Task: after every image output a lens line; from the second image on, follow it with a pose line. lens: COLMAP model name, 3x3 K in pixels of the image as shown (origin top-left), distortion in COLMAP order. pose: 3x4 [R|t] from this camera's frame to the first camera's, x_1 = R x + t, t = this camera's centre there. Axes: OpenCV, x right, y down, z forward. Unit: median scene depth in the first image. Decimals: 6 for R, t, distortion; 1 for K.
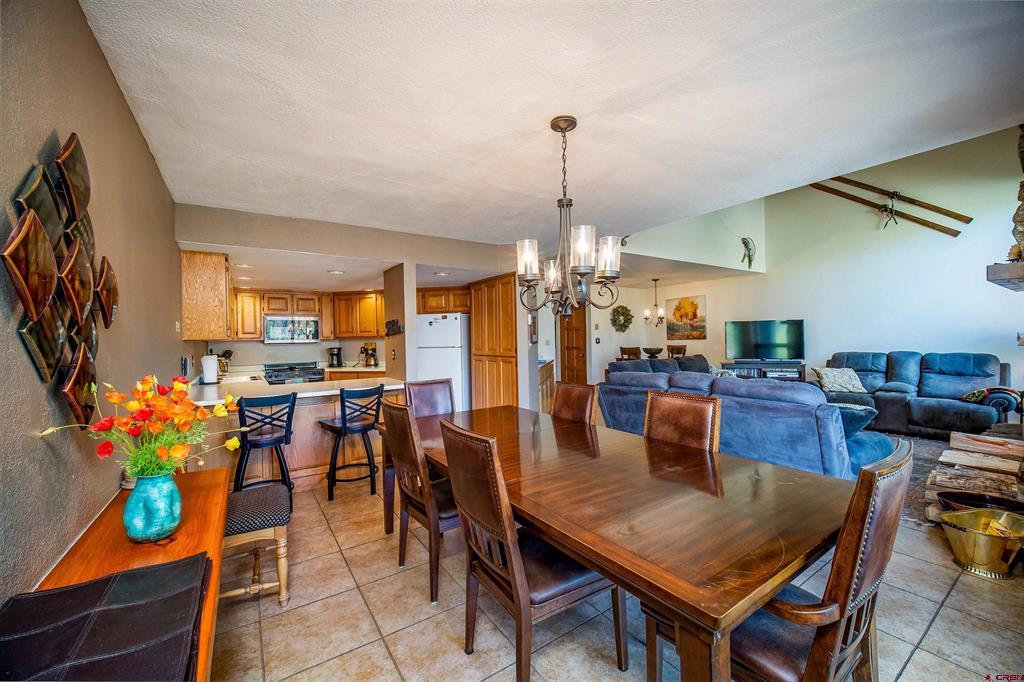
lens RADIAL K [[414.8, 0, 510.3], [0, 414.8, 337.8], [0, 0, 1]] dist [-0.001717, 0.001511]
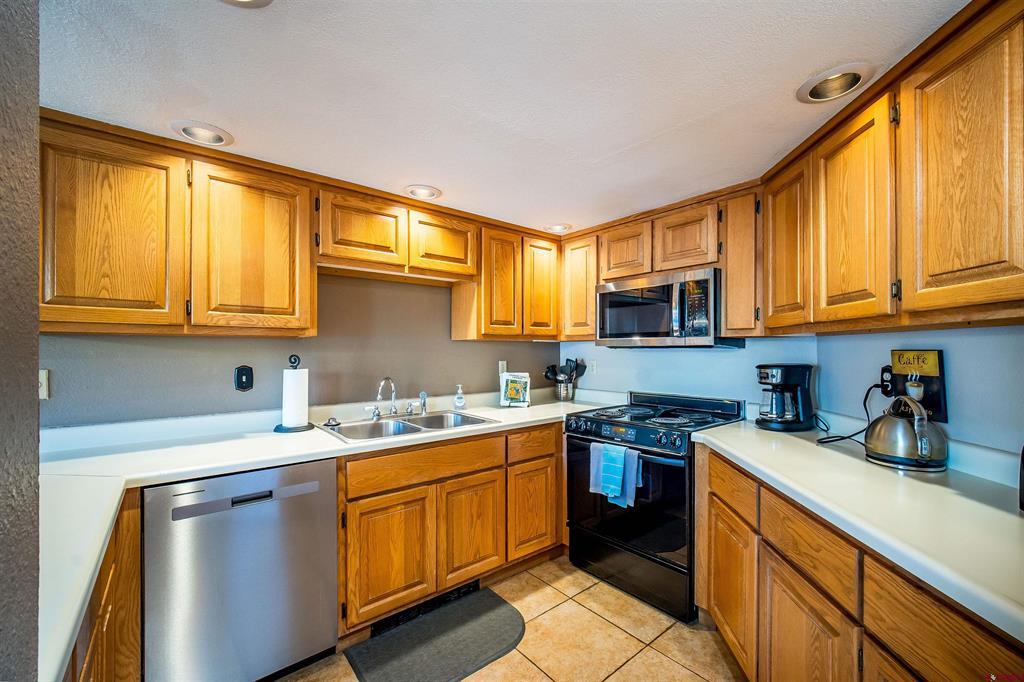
lens RADIAL K [[414.8, 0, 513.6], [0, 414.8, 347.4], [0, 0, 1]] dist [-0.001717, 0.001511]
pose [[0.108505, 0.013870, -0.993999, -0.151007], [0.001633, 0.999899, 0.014131, 0.007832], [0.994095, -0.003157, 0.108472, 0.800990]]
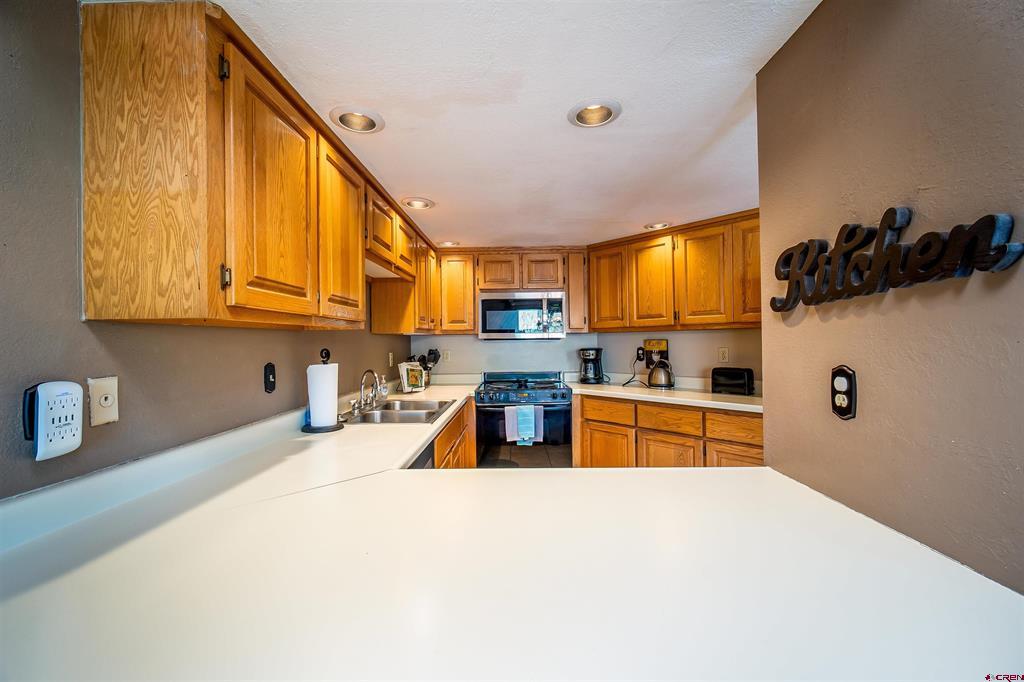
lens RADIAL K [[414.8, 0, 508.3], [0, 414.8, 334.6], [0, 0, 1]] dist [-0.001717, 0.001511]
pose [[0.825586, 0.001624, -0.564274, -0.209059], [-0.002929, 0.999995, -0.001407, 0.007580], [0.564269, 0.002814, 0.825586, 0.499141]]
